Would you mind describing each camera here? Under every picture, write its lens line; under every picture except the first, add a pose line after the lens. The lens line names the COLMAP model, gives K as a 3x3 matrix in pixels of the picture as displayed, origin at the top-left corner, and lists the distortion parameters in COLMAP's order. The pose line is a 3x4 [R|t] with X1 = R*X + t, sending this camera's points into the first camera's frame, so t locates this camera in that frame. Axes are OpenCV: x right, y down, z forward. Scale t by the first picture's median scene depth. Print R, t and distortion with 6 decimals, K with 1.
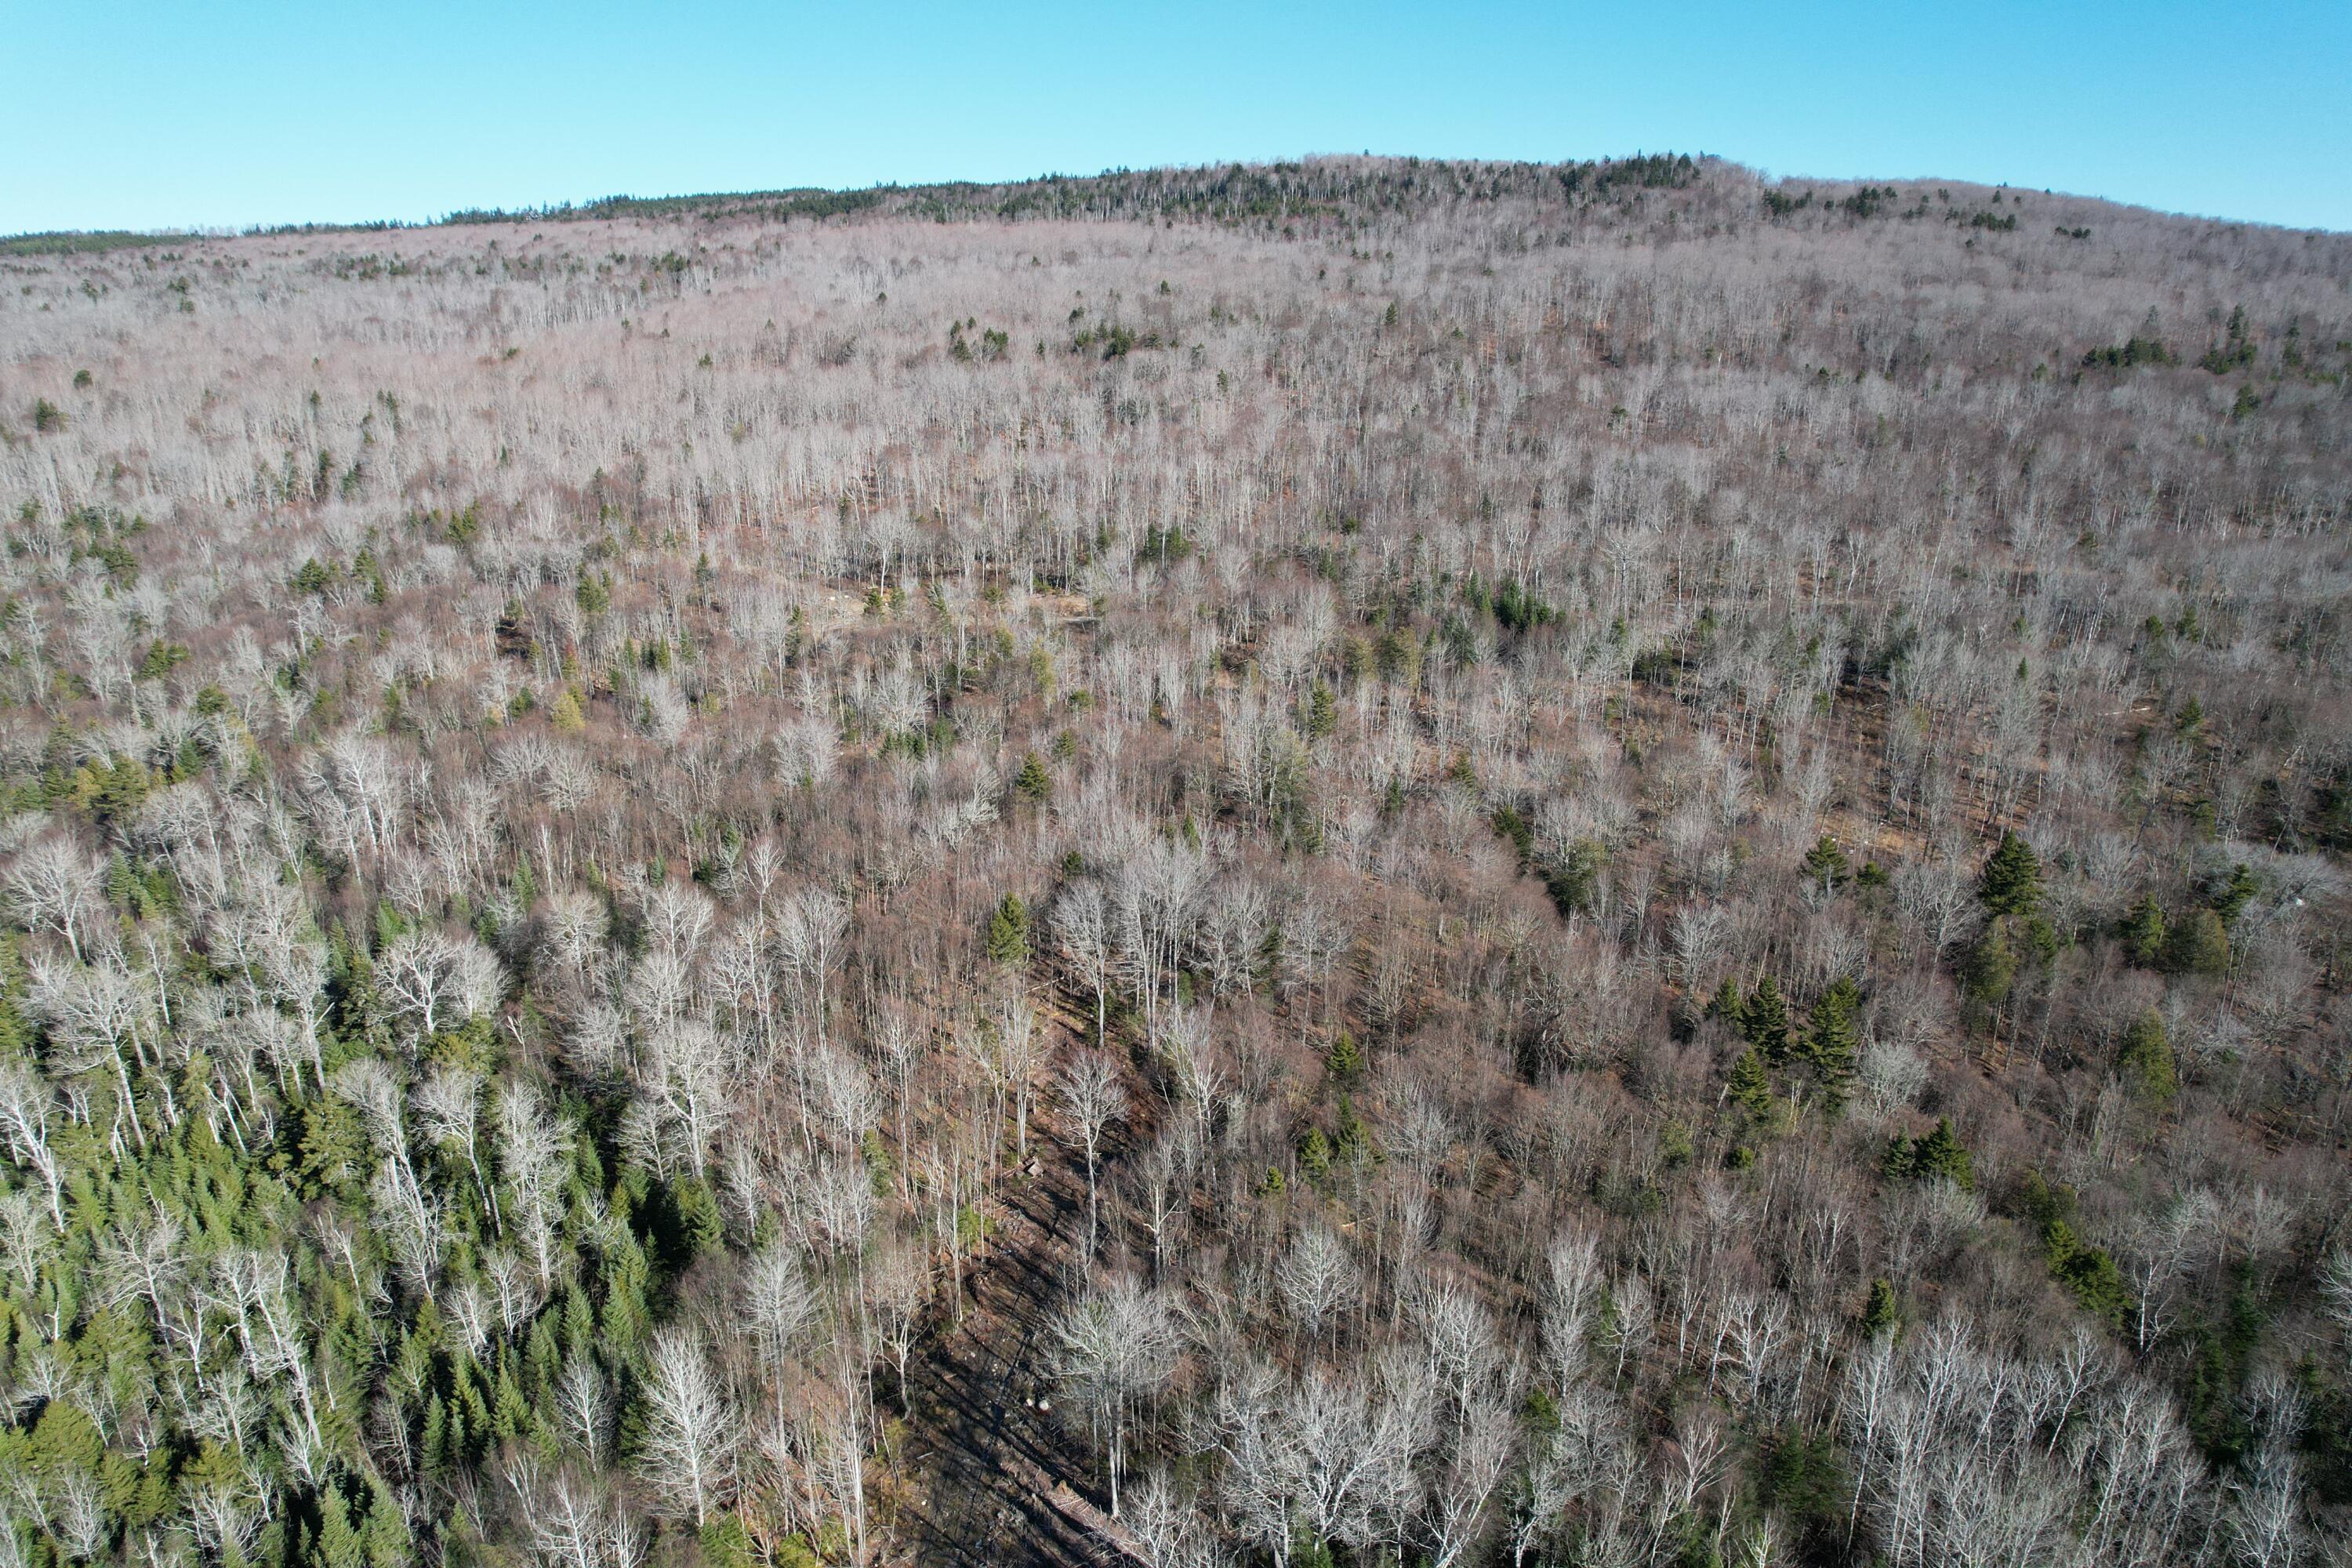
lens RADIAL K [[1584.8, 0, 1176.0], [0, 1584.8, 784.0], [0, 0, 1]] dist [-0.072989, 0.112834]
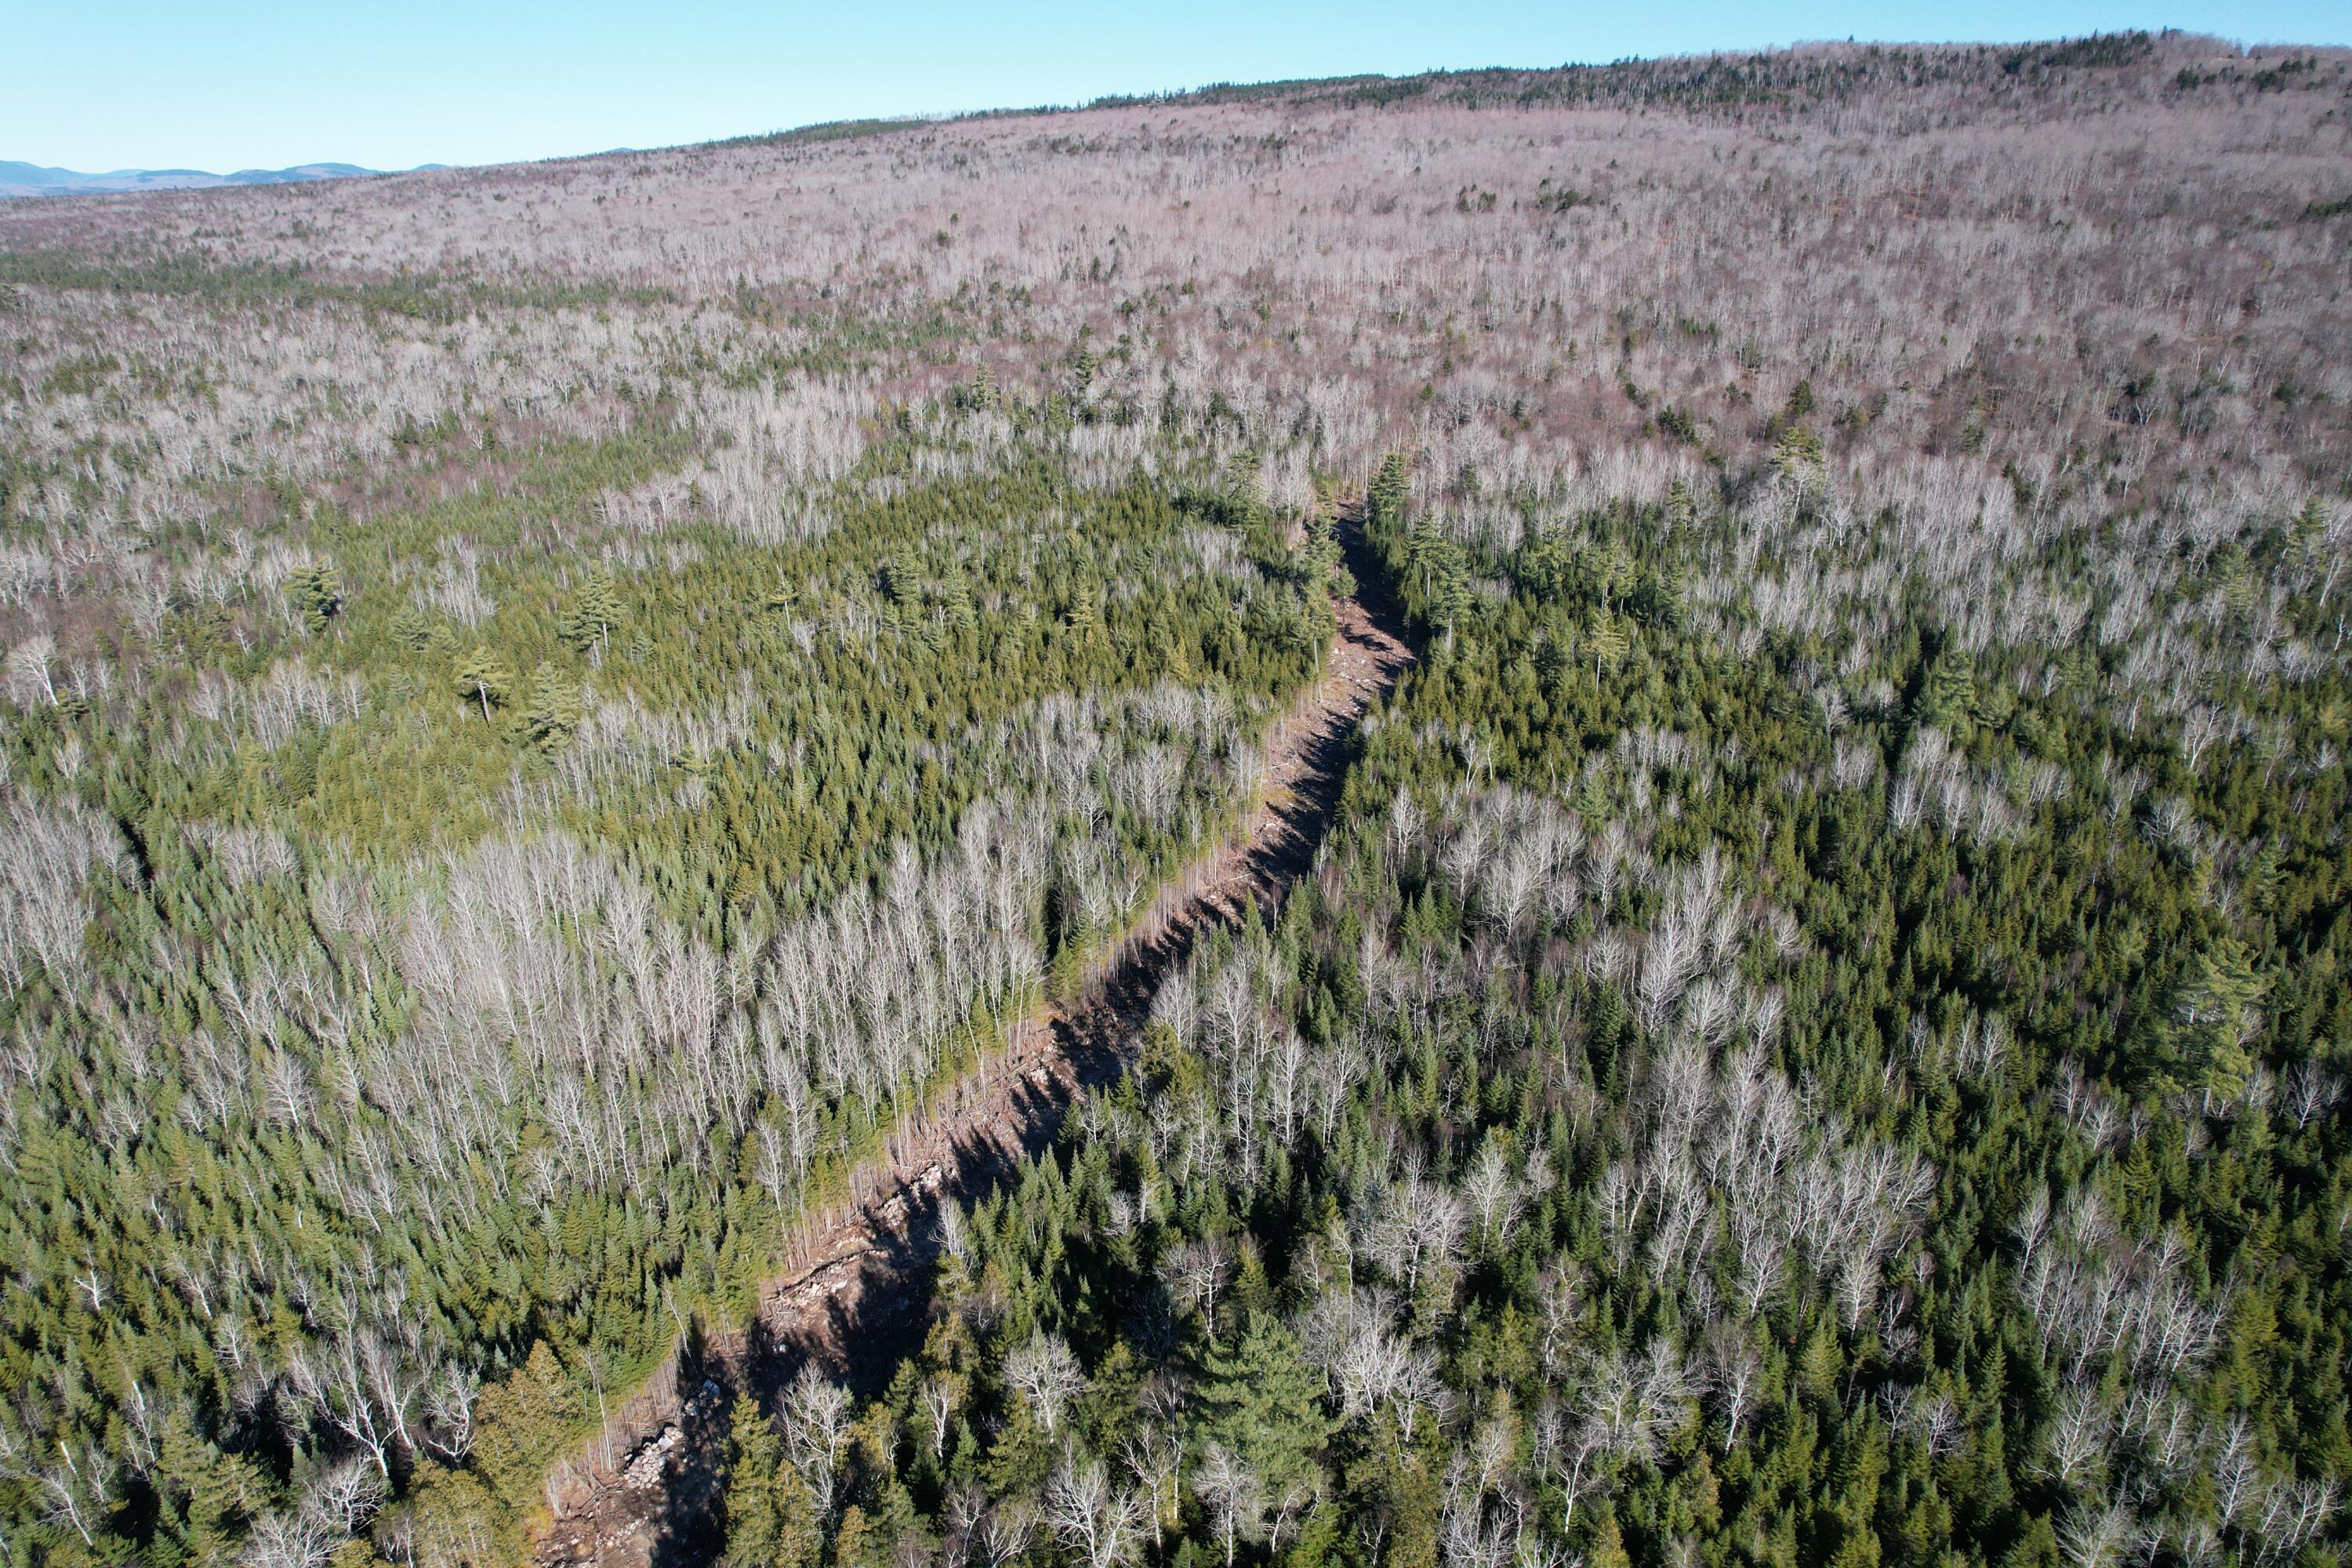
lens RADIAL K [[1584.8, 0, 1176.0], [0, 1584.8, 784.0], [0, 0, 1]] dist [-0.072989, 0.112834]
pose [[0.947527, 0.115791, -0.297969, 0.070578], [-0.092647, 0.991559, 0.090707, 0.102341], [0.305957, -0.058342, 0.950256, -0.343376]]
